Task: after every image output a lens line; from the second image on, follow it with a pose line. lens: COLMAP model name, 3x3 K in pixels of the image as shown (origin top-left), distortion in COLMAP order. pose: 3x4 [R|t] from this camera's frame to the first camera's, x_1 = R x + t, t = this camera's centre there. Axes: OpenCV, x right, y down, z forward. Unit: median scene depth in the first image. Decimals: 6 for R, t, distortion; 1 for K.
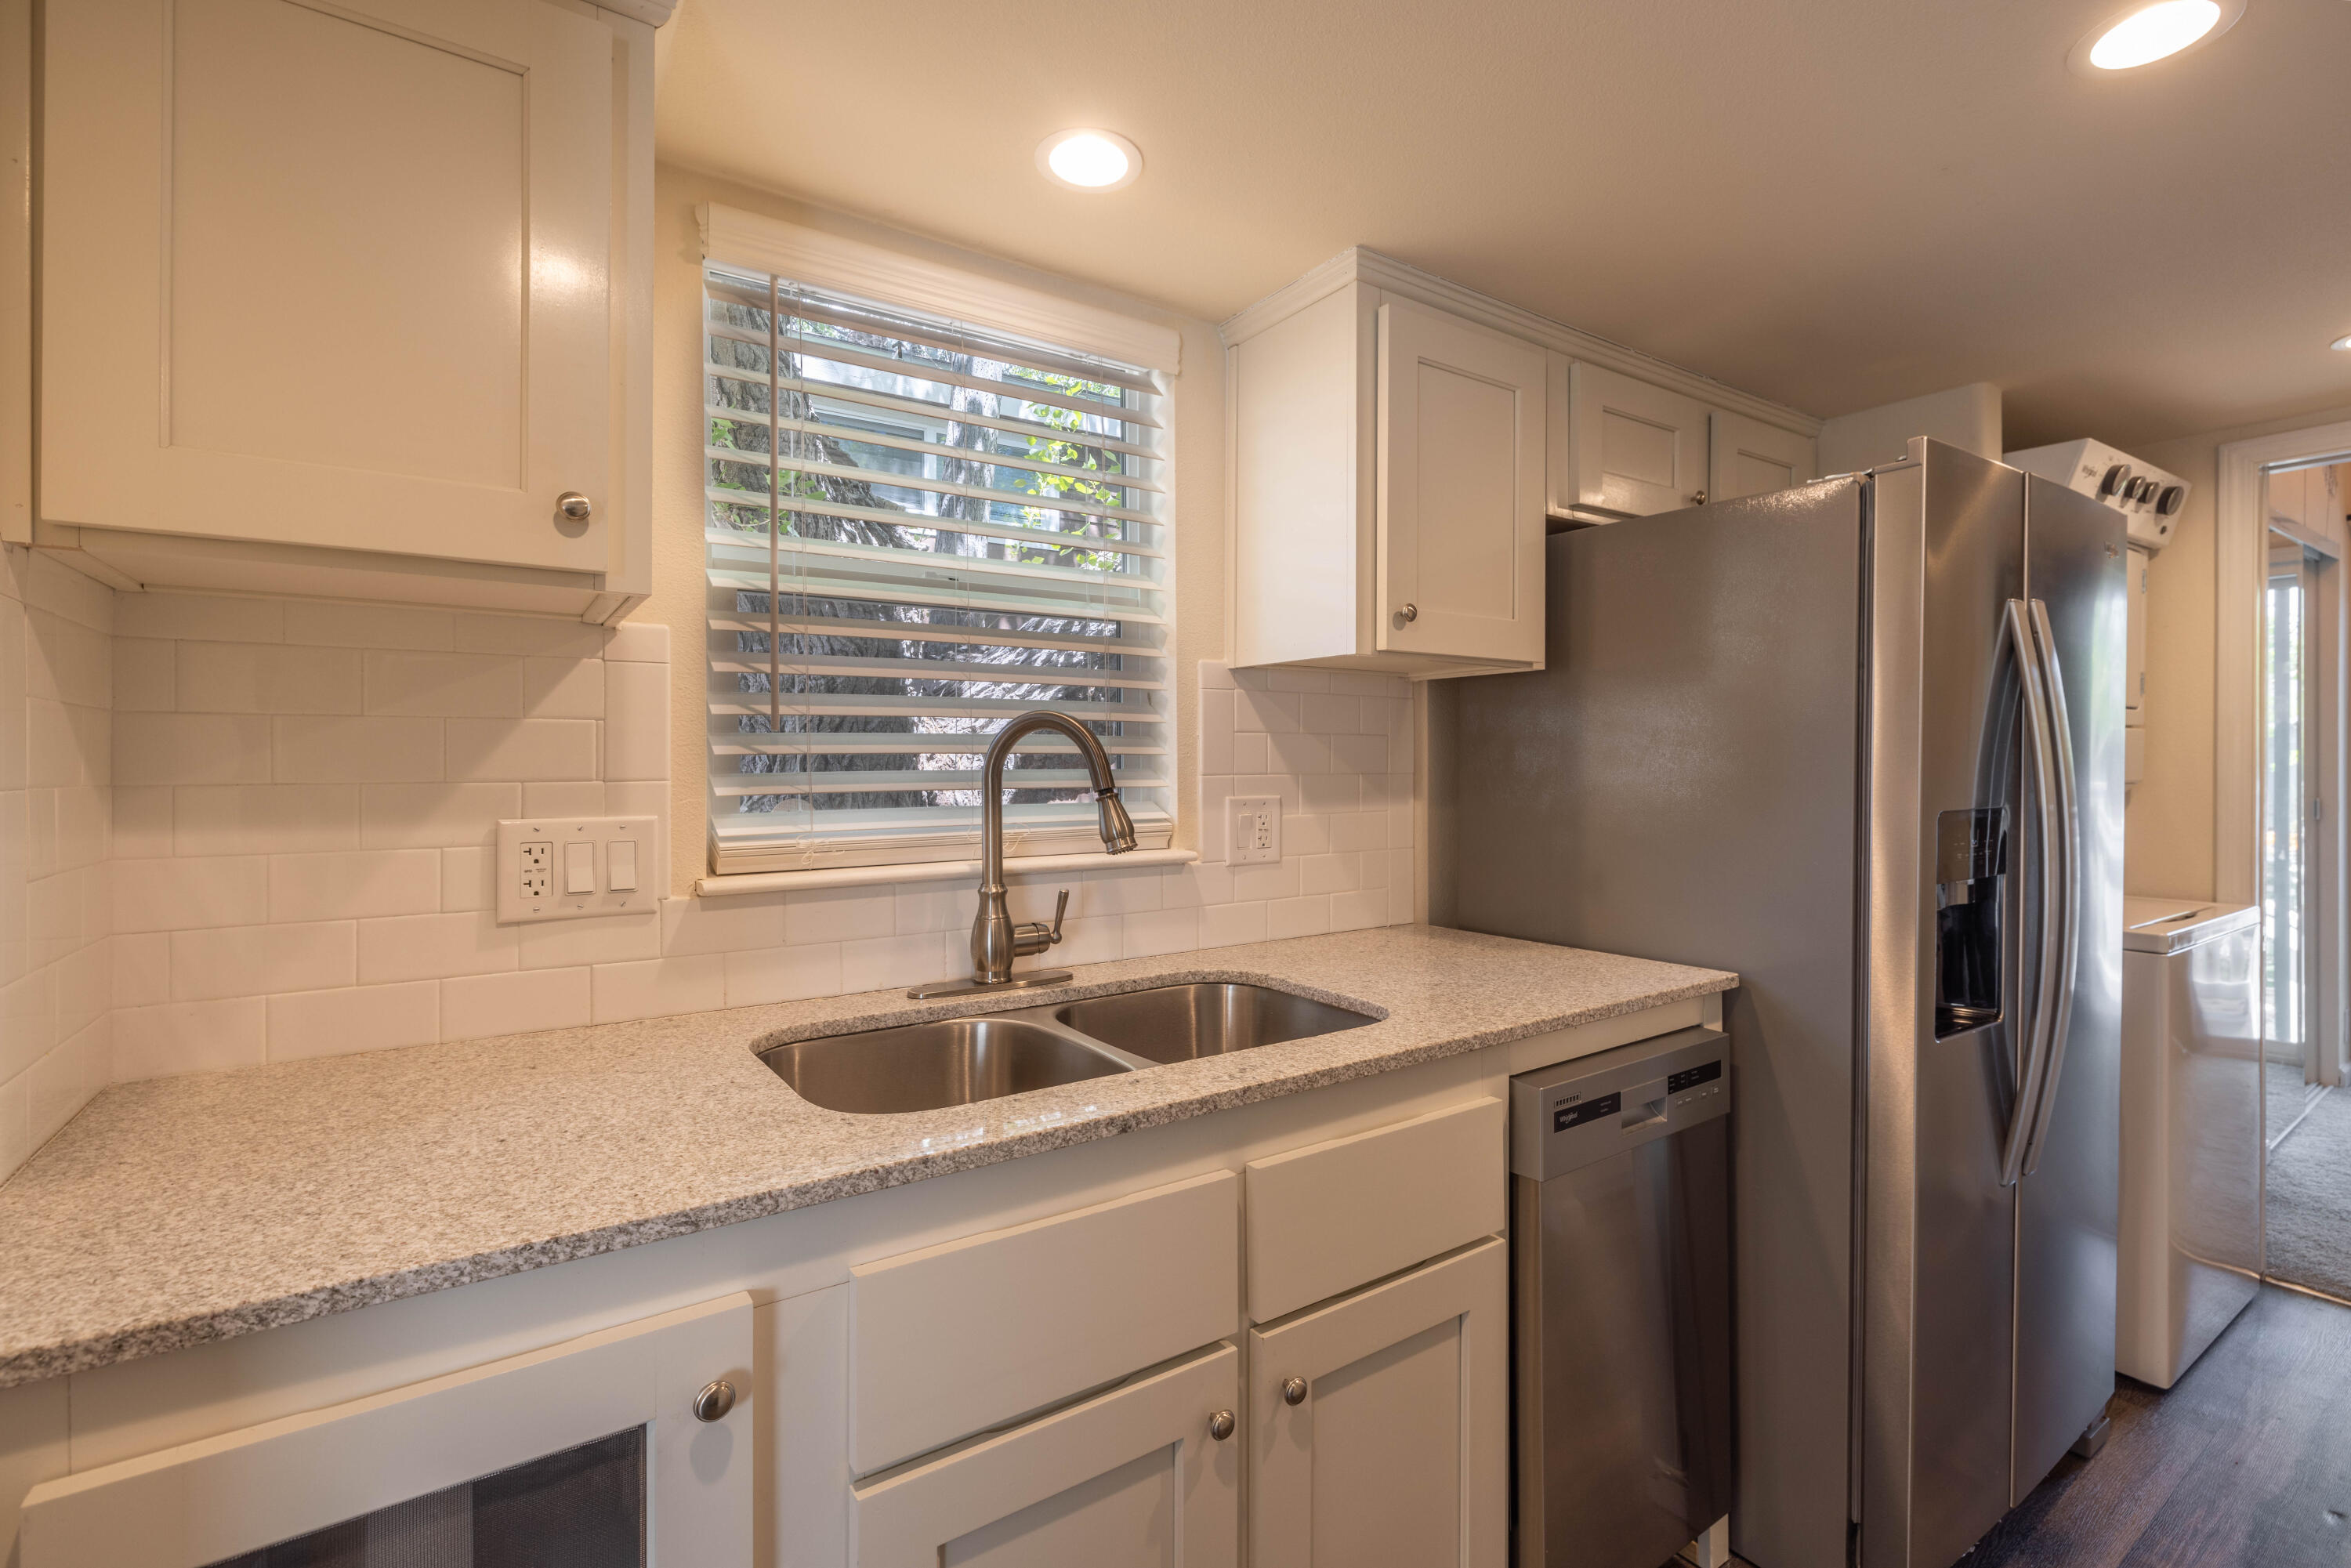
lens RADIAL K [[1038.8, 0, 1114.2], [0, 1038.8, 757.4], [0, 0, 1]] dist [-0.000590, -0.000222]
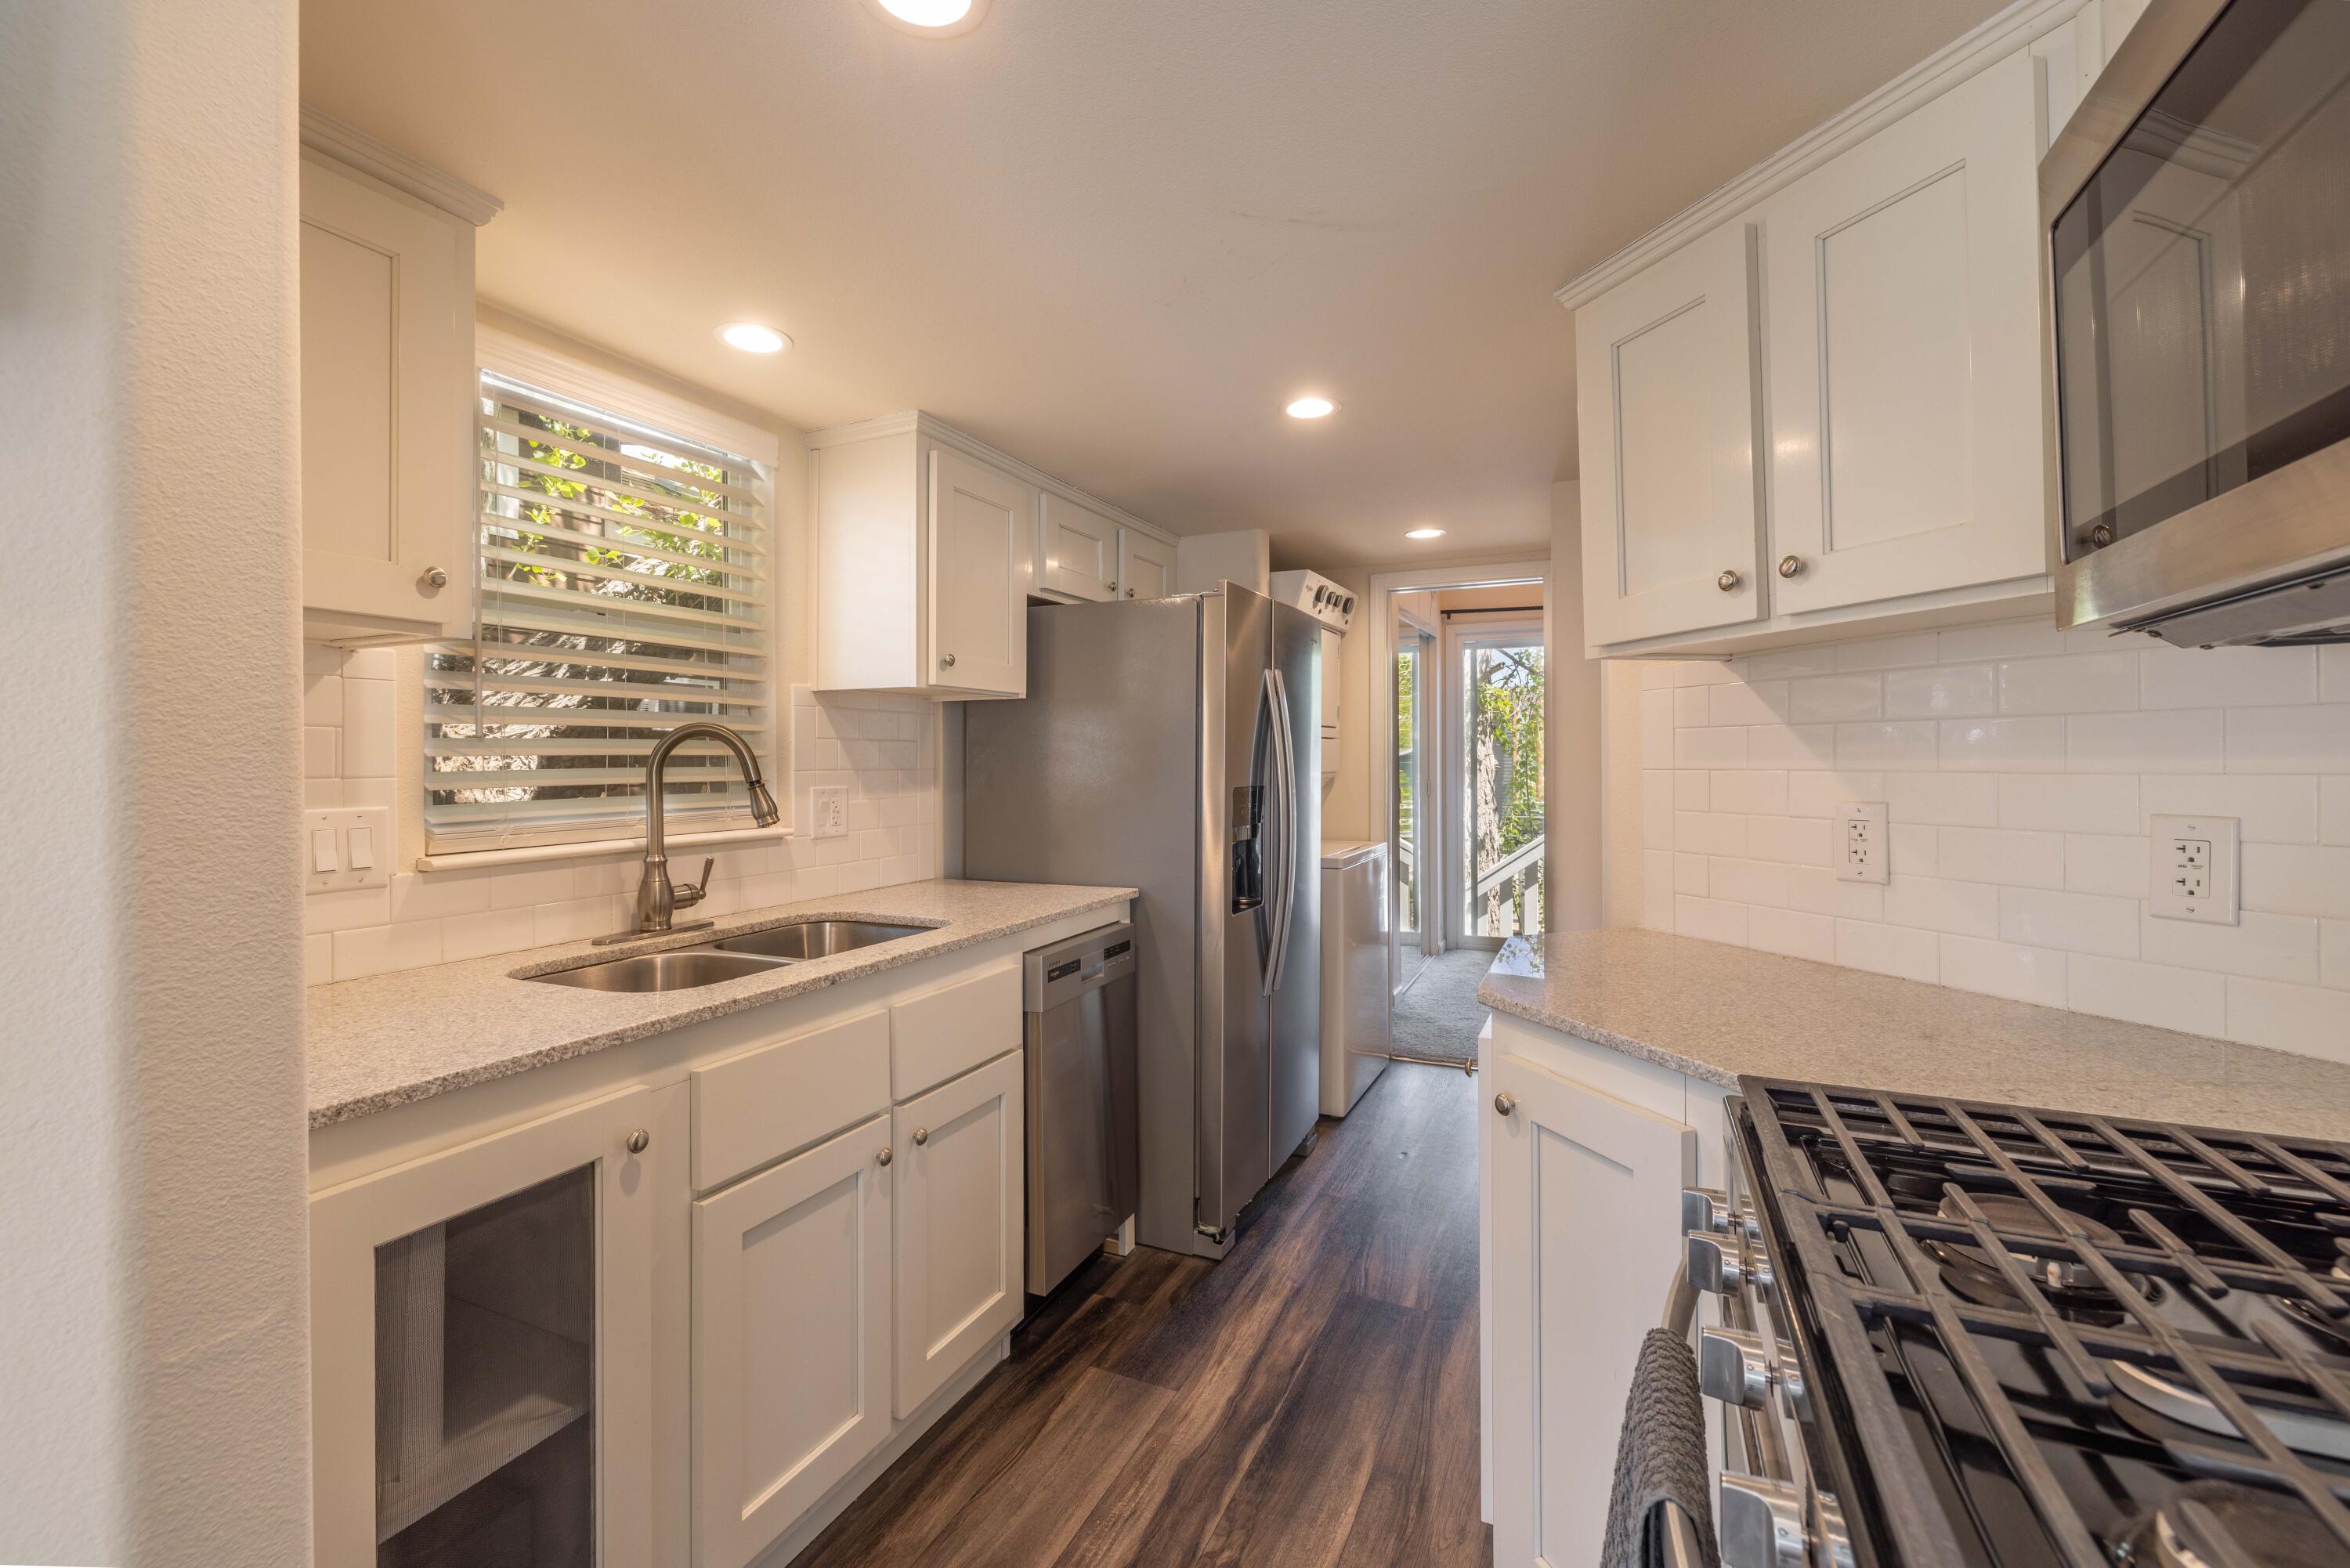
lens RADIAL K [[999.7, 0, 1154.5], [0, 999.7, 766.9], [0, 0, 1]] dist [0.002271, 0.000358]
pose [[0.839303, -0.006900, 0.543620, -0.253230], [0.002017, 0.999952, 0.009579, 0.000260], [-0.543660, -0.006943, 0.839277, -0.365484]]
